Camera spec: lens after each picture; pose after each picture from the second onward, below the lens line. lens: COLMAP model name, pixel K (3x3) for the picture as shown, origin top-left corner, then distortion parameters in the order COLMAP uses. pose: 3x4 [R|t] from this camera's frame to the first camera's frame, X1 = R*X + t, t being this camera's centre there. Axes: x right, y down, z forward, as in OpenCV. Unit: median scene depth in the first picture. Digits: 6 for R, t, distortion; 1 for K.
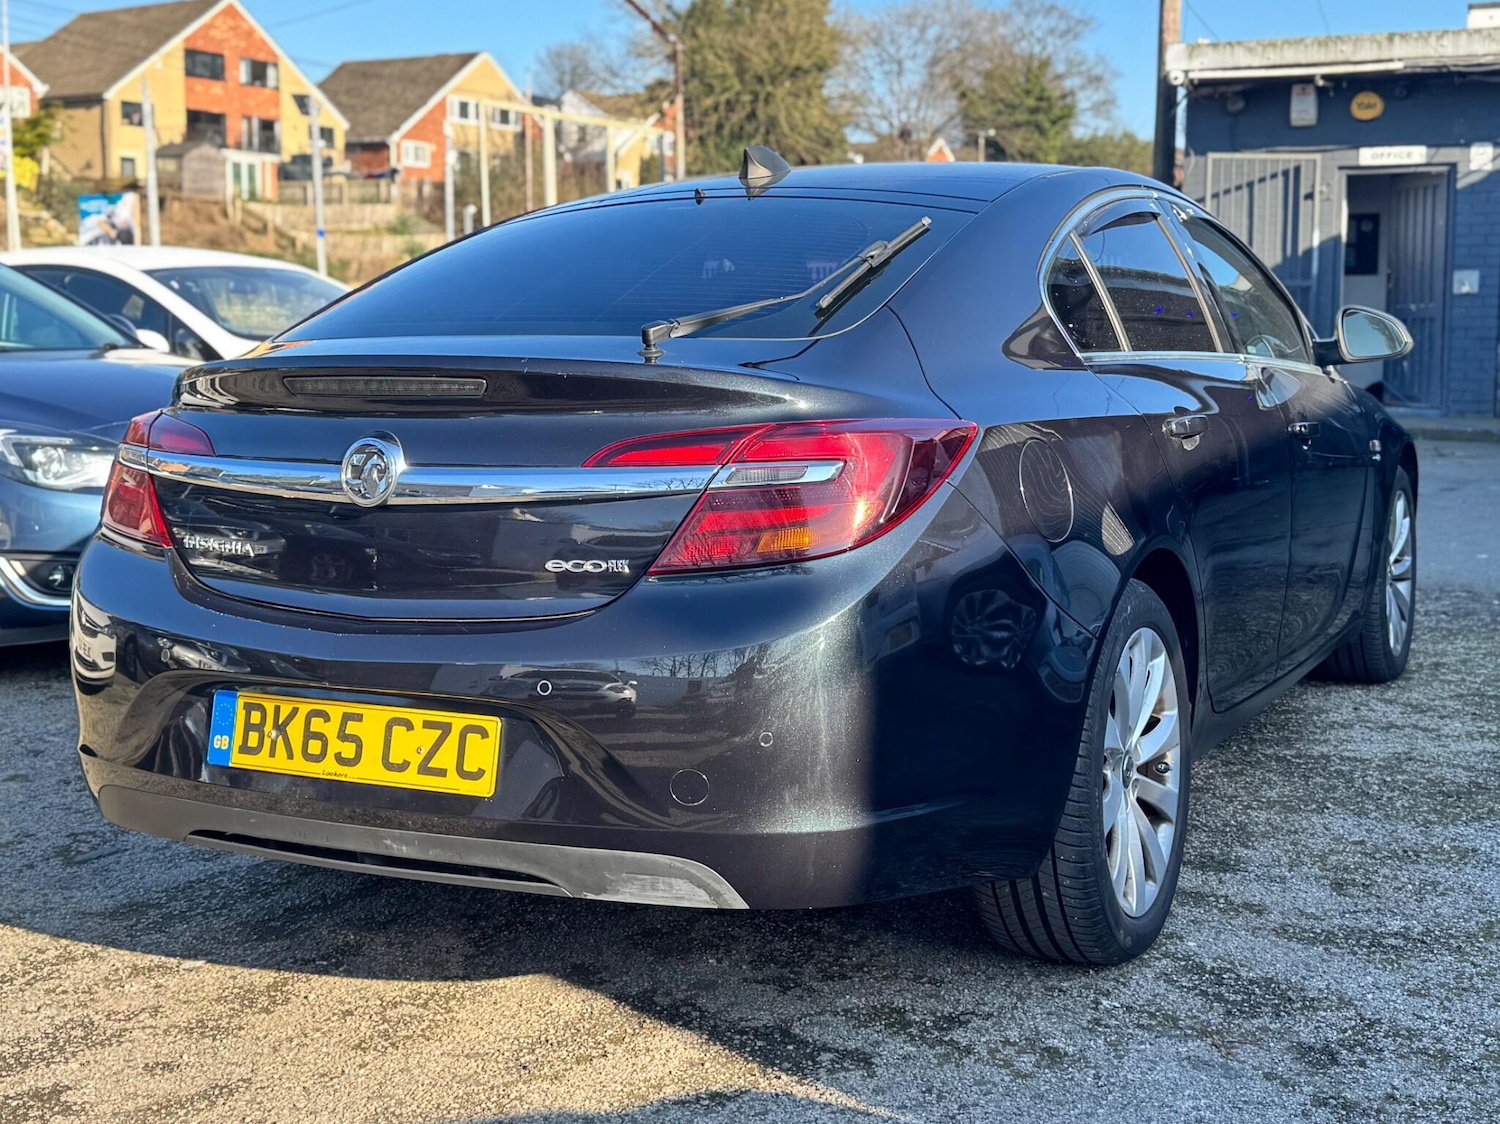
lens RADIAL K [[1933.2, 0, 778.2], [0, 1933.2, 466.9], [0, 0, 1]] dist [0.215294, -0.550911]
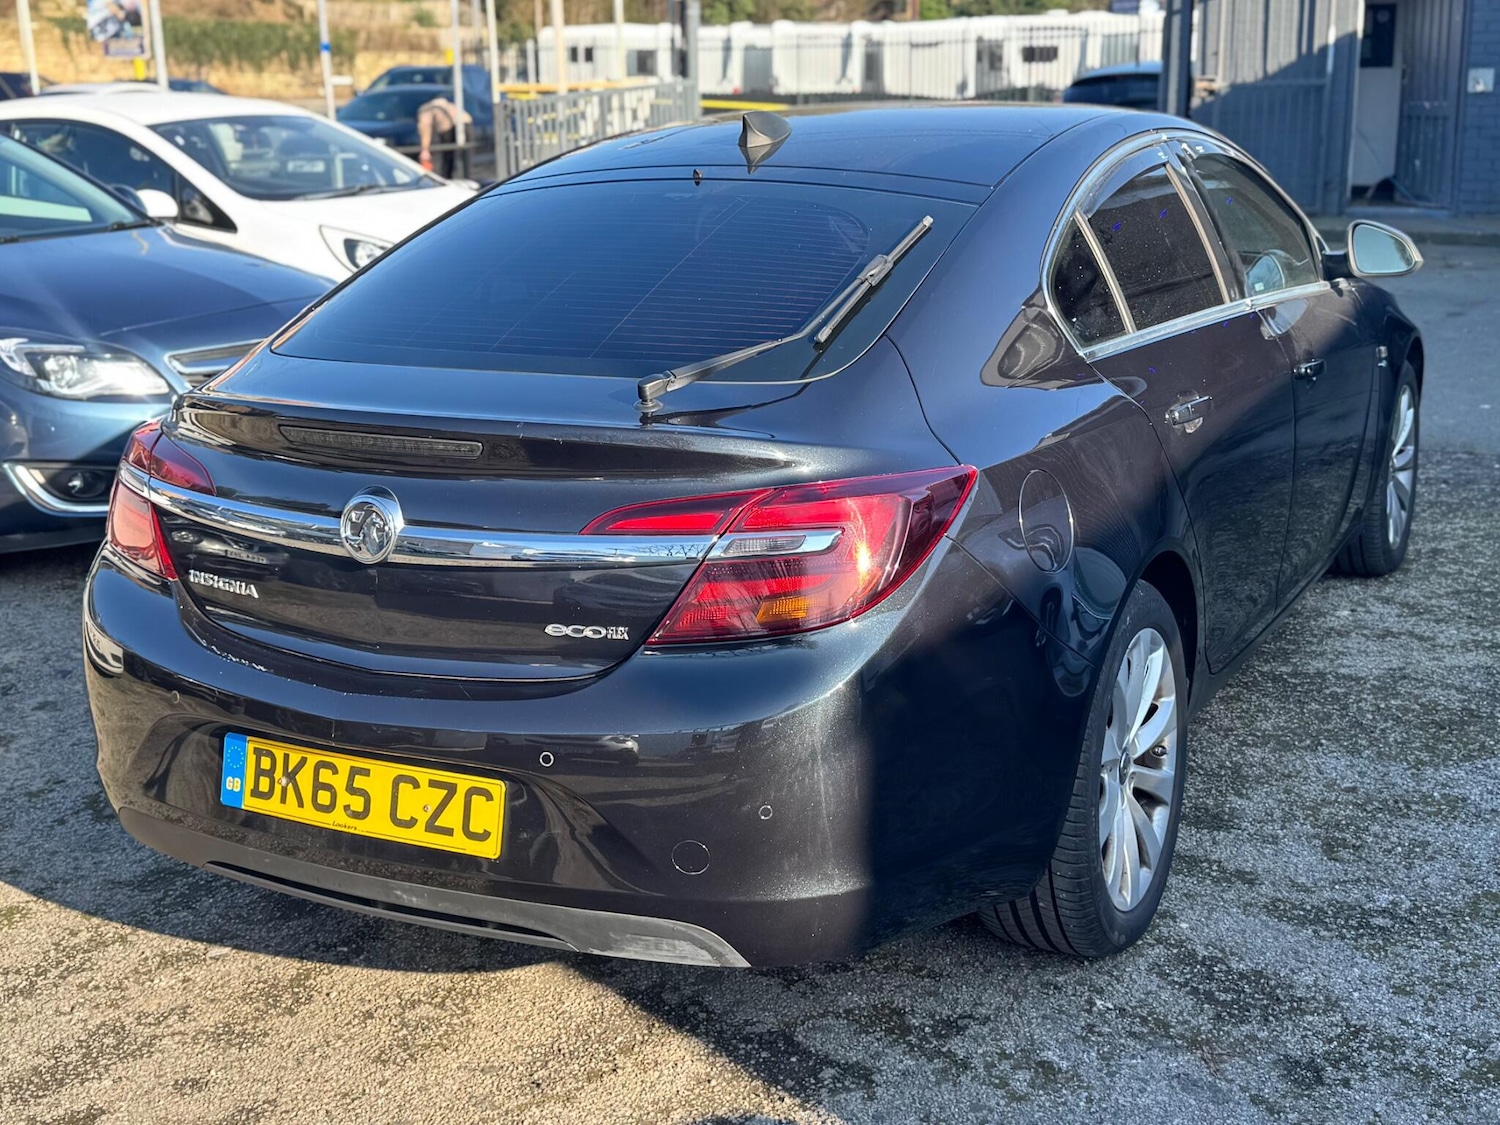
lens RADIAL K [[1895.1, 0, 765.9], [0, 1895.1, 472.5], [0, 0, 1]] dist [0.210552, -0.549972]
pose [[0.999884, -0.006915, -0.013560, 0.007023], [0.008609, 0.991593, 0.129108, -0.133675], [0.012553, -0.129210, 0.991538, 0.029749]]
